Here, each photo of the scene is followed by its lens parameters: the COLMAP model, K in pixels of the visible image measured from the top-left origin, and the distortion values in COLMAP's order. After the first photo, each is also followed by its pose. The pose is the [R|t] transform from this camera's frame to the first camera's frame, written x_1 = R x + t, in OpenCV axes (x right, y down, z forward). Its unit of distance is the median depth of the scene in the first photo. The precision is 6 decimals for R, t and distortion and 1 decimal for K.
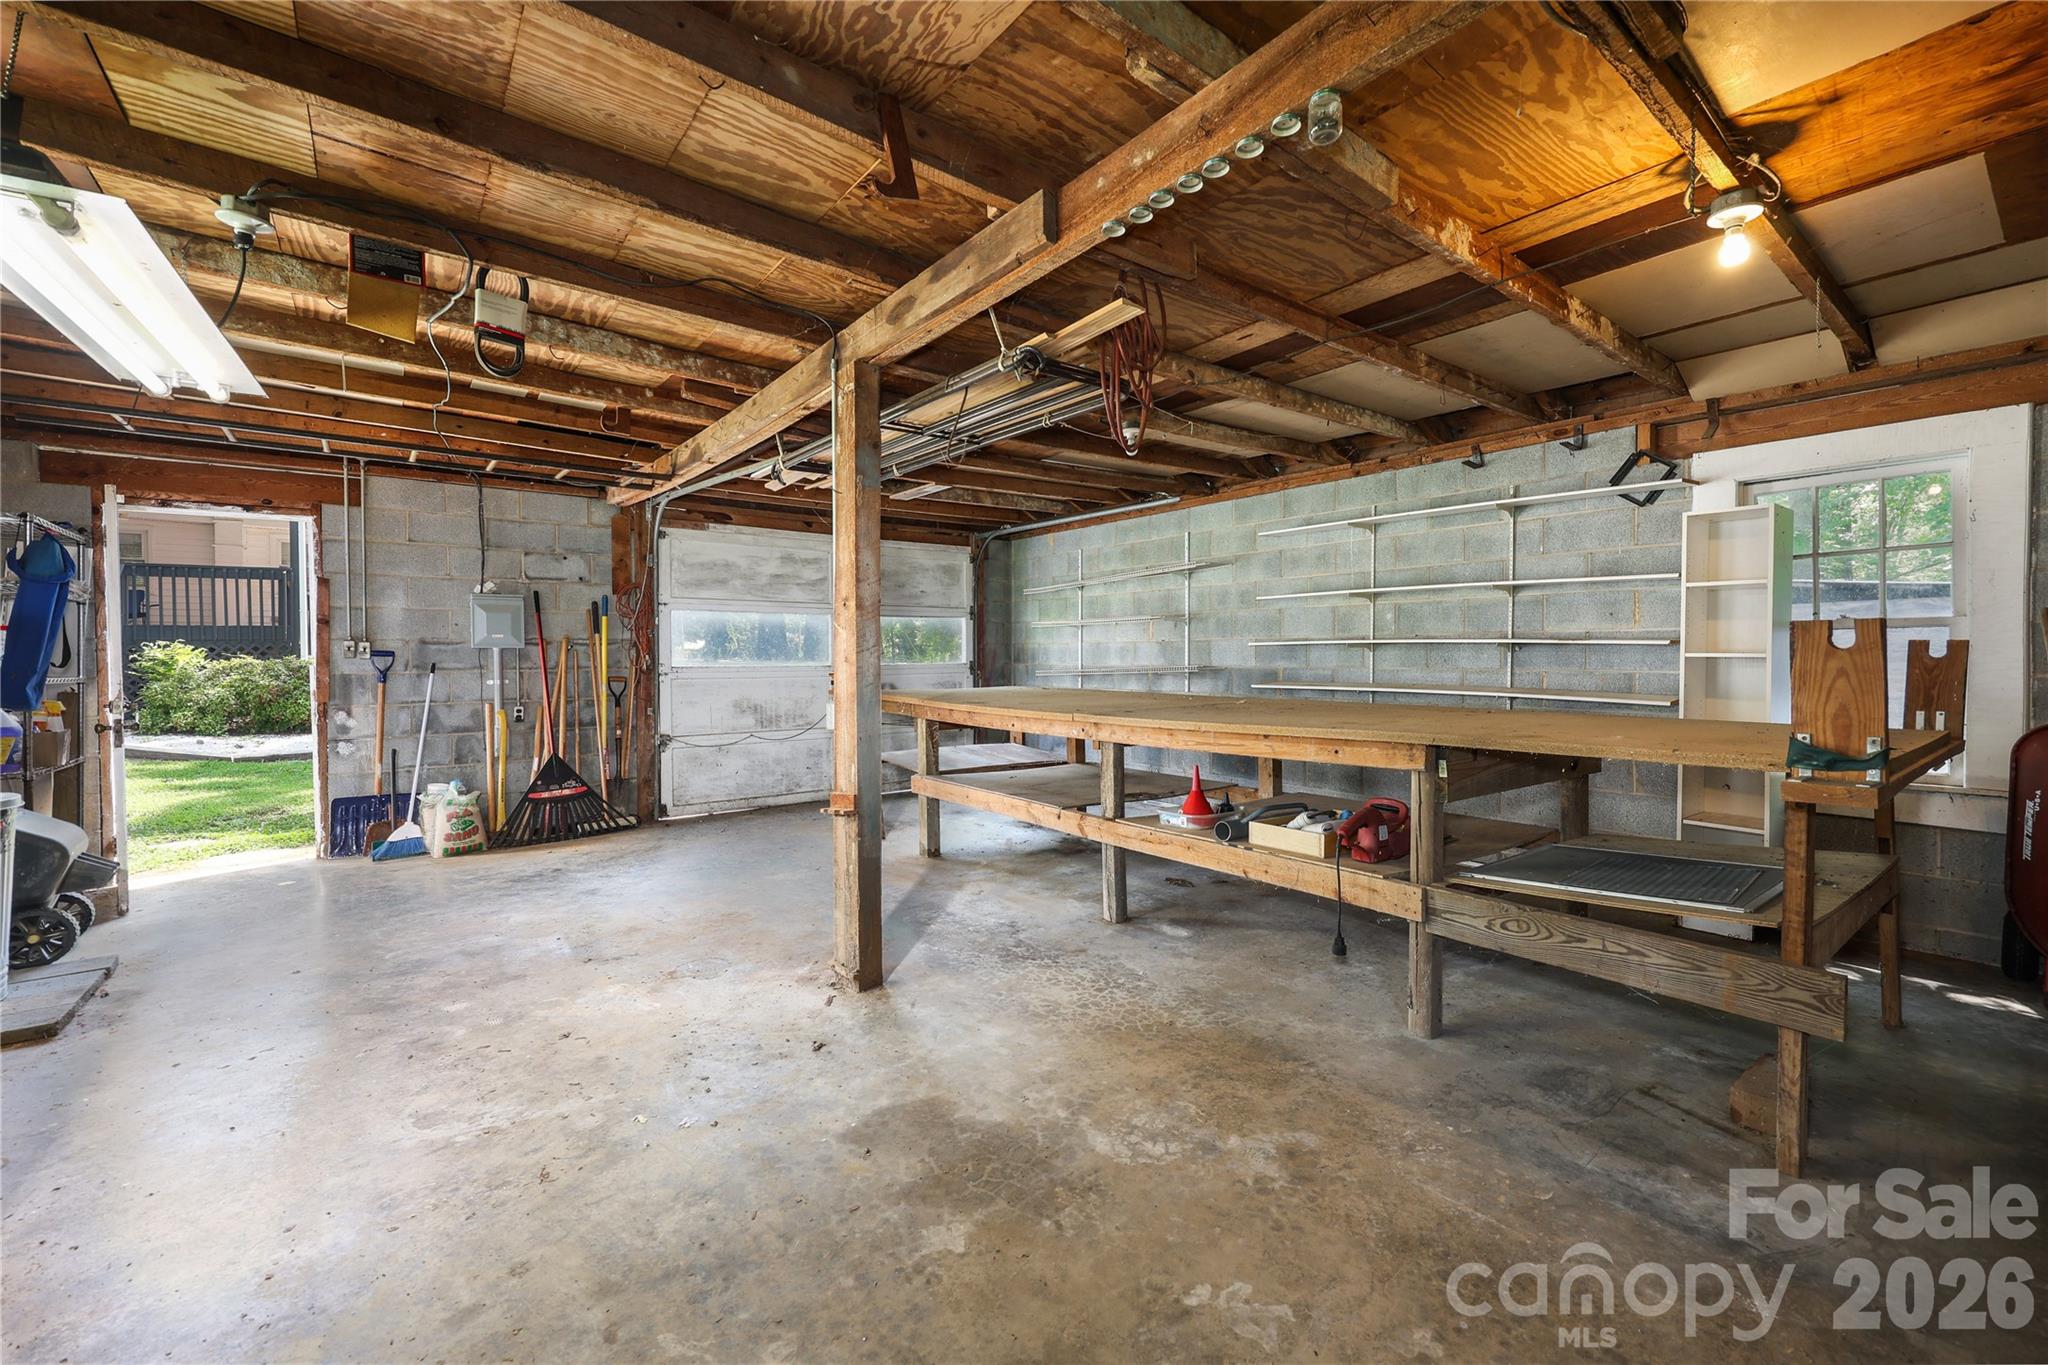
lens RADIAL K [[831.5, 0, 1070.0], [0, 831.5, 673.0], [0, 0, 1]] dist [-0.001877, 0.000538]
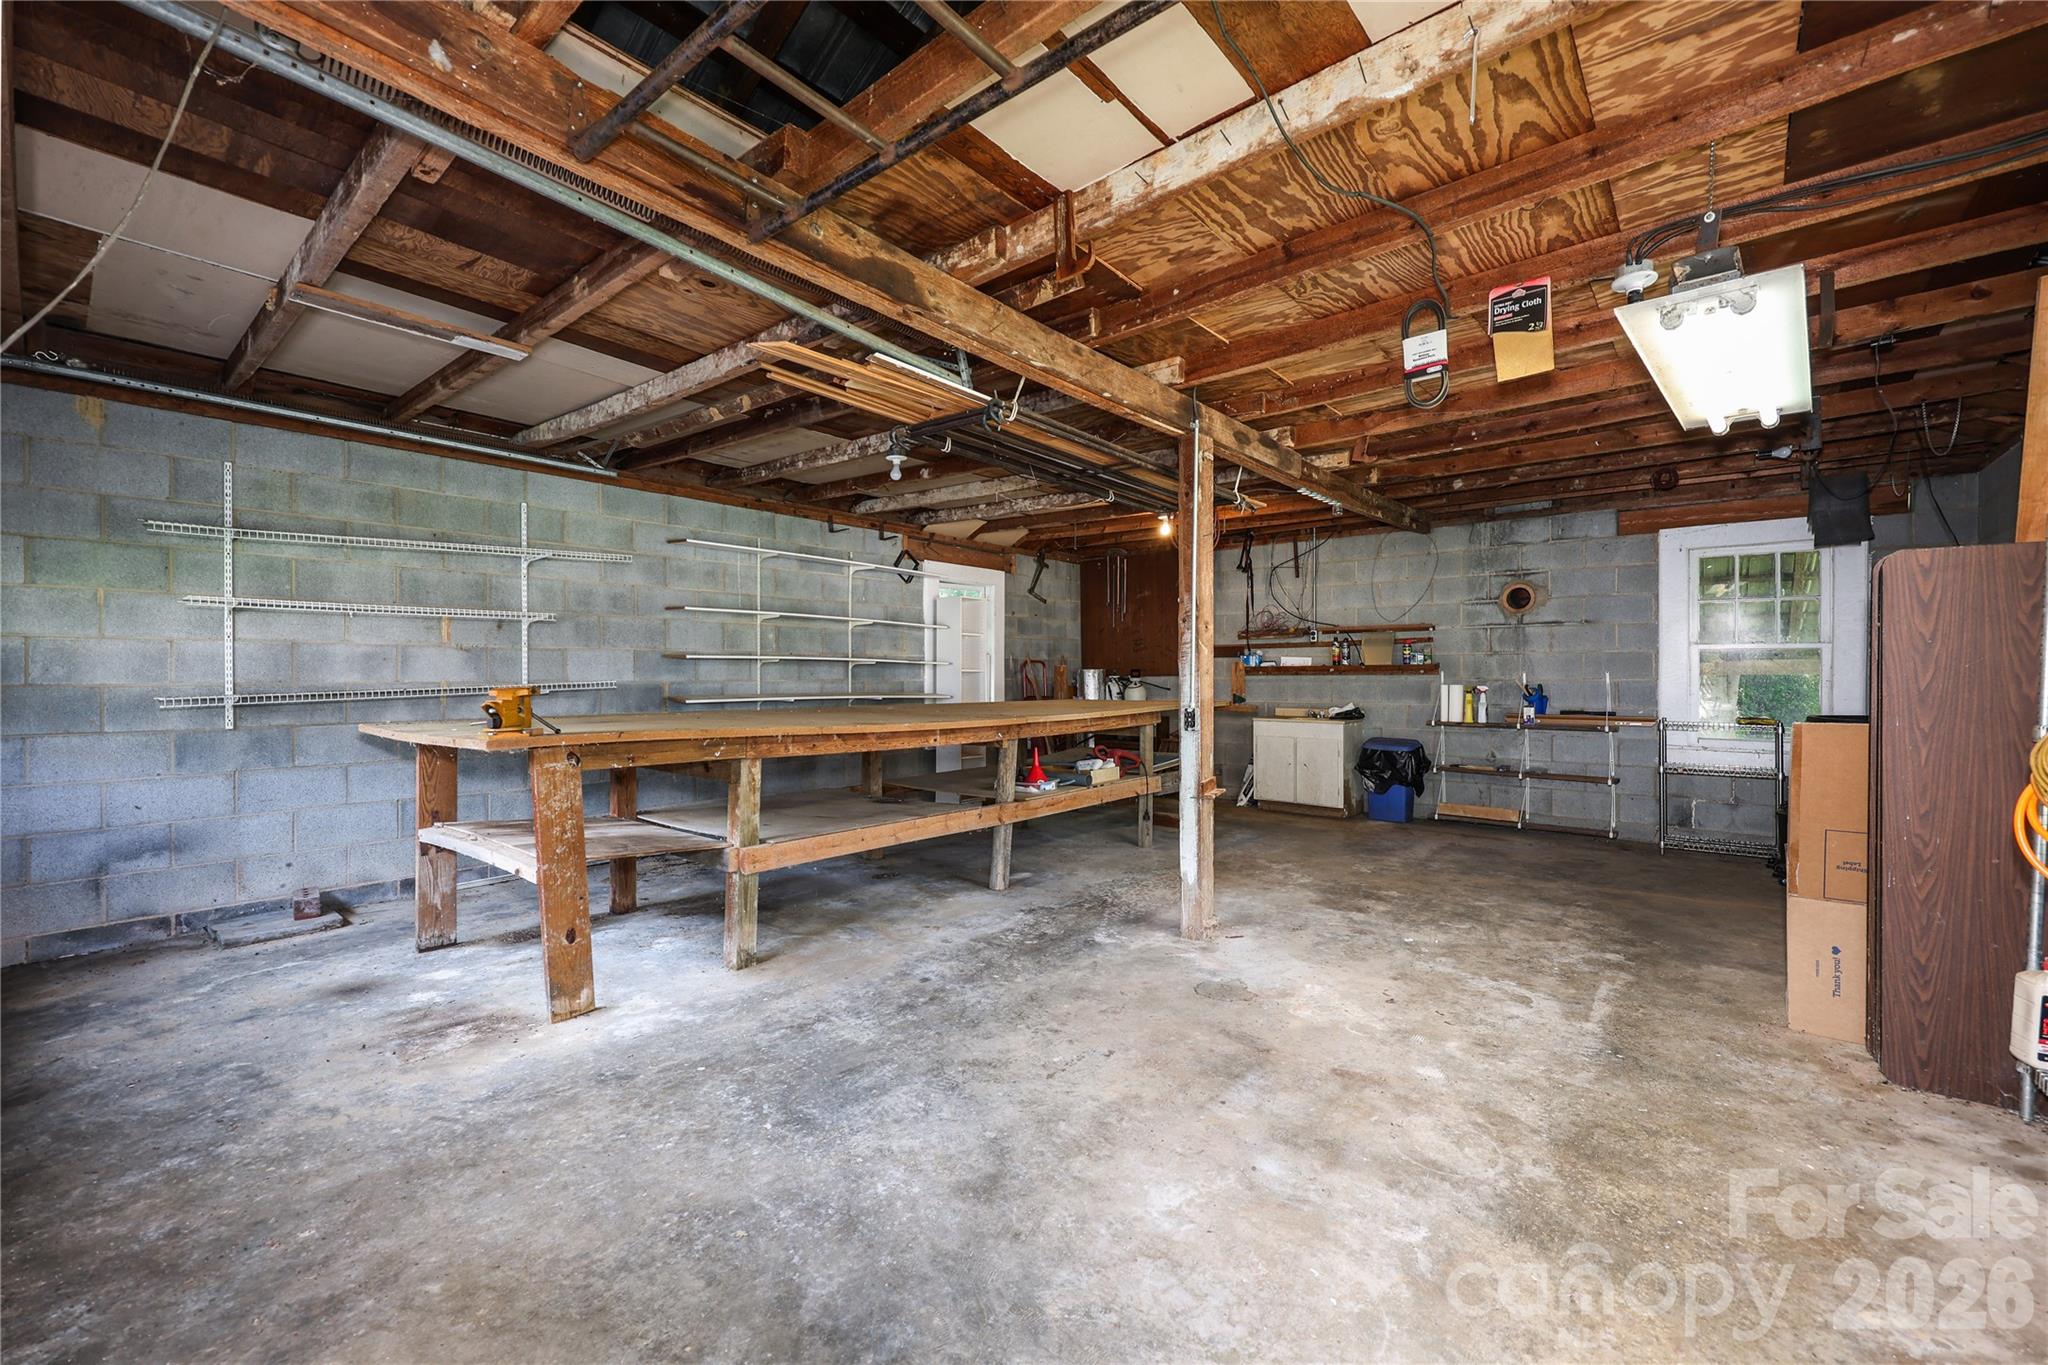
lens RADIAL K [[831.5, 0, 1028.9], [0, 831.5, 677.8], [0, 0, 1]] dist [-0.001877, 0.000538]
pose [[-0.178846, -0.002254, 0.983875, -1.143831], [0.020100, 0.999780, 0.005944, -0.012878], [-0.983672, 0.020839, -0.178761, 1.178100]]
